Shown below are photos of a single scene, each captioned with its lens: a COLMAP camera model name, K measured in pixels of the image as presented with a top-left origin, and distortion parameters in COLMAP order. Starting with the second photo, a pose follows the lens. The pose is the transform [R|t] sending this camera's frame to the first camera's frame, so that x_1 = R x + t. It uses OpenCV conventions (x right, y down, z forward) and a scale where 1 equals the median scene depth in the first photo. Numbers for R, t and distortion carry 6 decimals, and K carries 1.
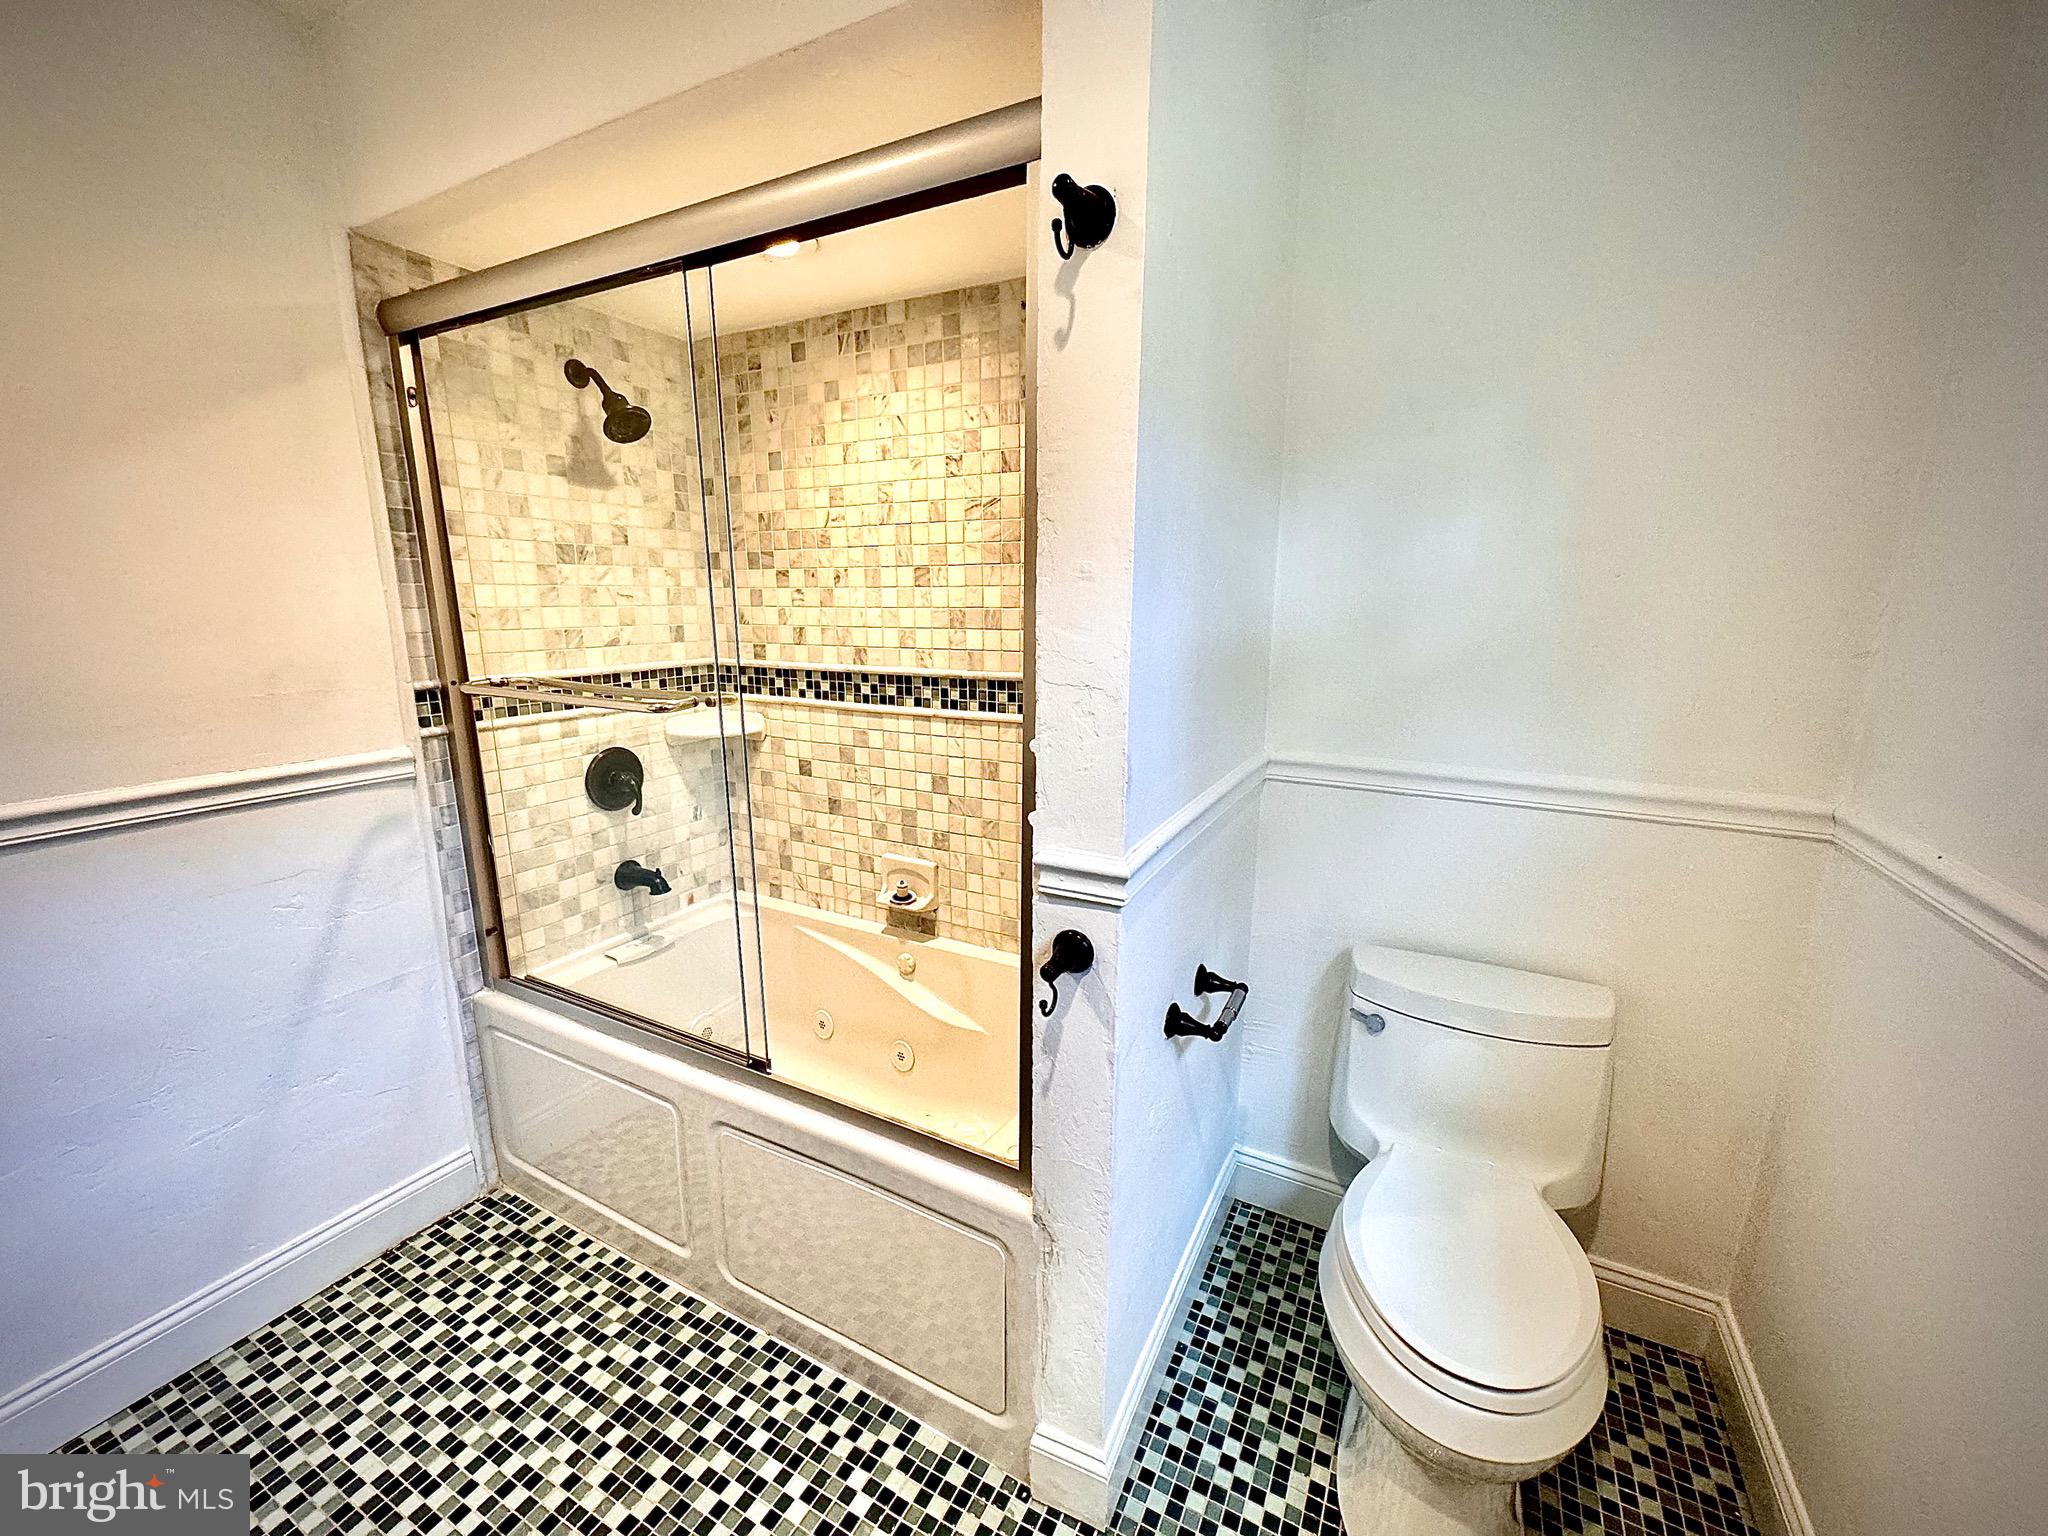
lens RADIAL K [[815.8, 0, 1024.3], [0, 815.8, 764.9], [0, 0, 1]] dist [-0.003101, 0.000457]
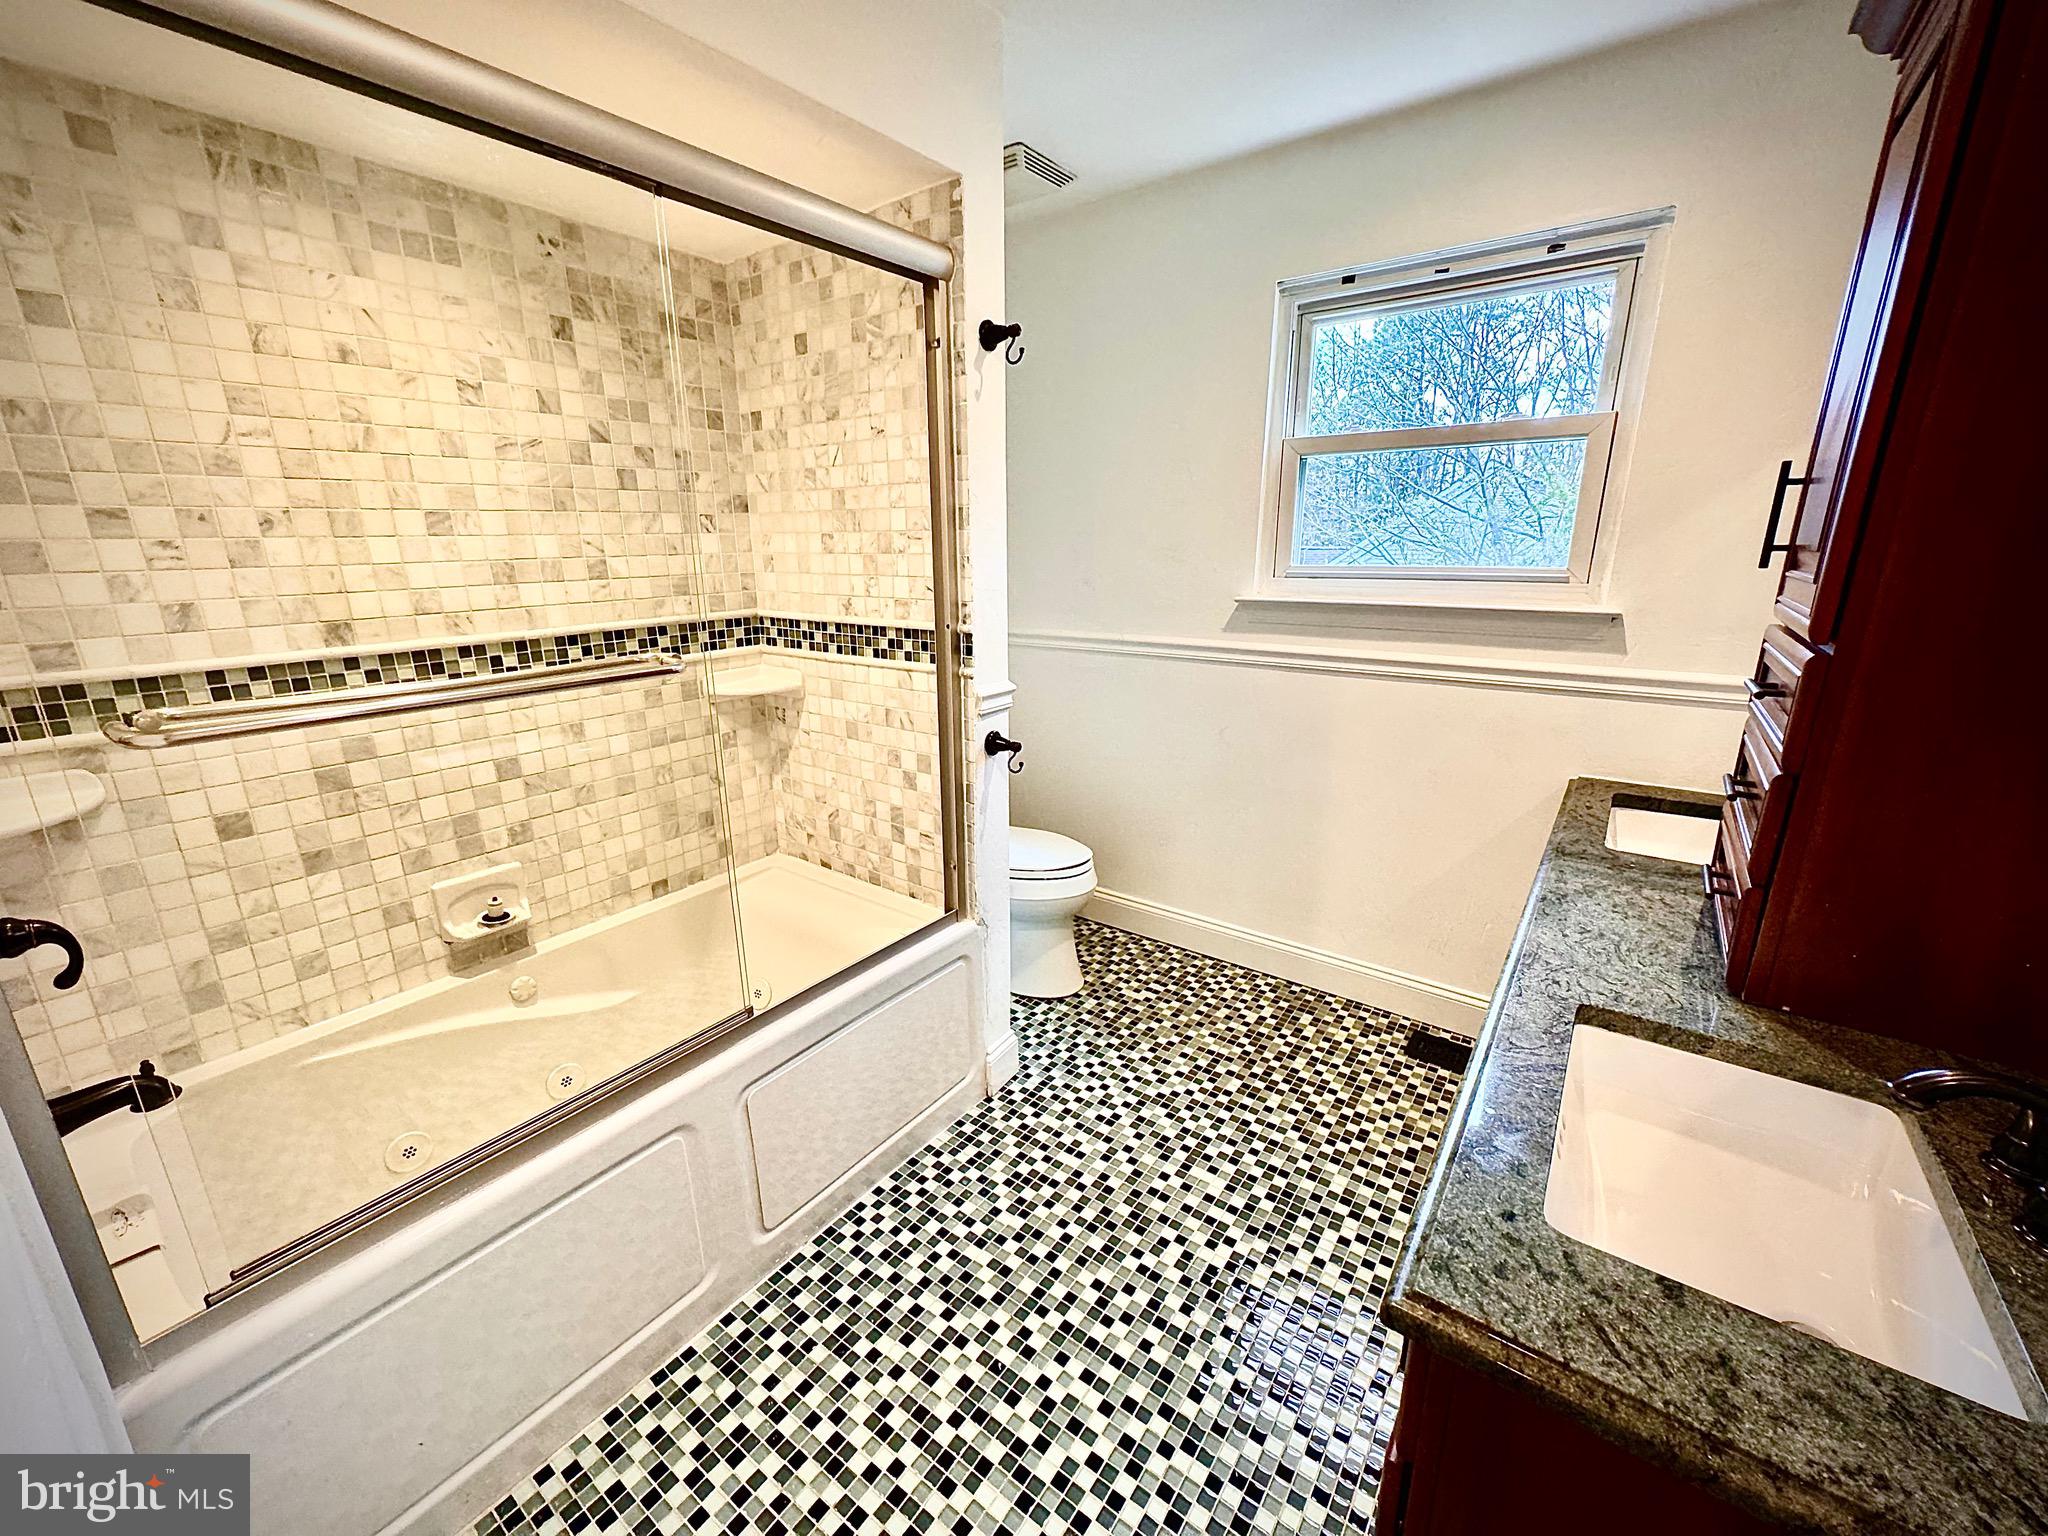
lens RADIAL K [[815.8, 0, 1023.0], [0, 815.8, 768.7], [0, 0, 1]] dist [-0.003101, 0.000457]
pose [[0.159269, -0.268102, 0.950134, -0.871616], [0.219009, 0.948034, 0.230797, -0.058031], [-0.962636, 0.171329, 0.209709, 0.308726]]
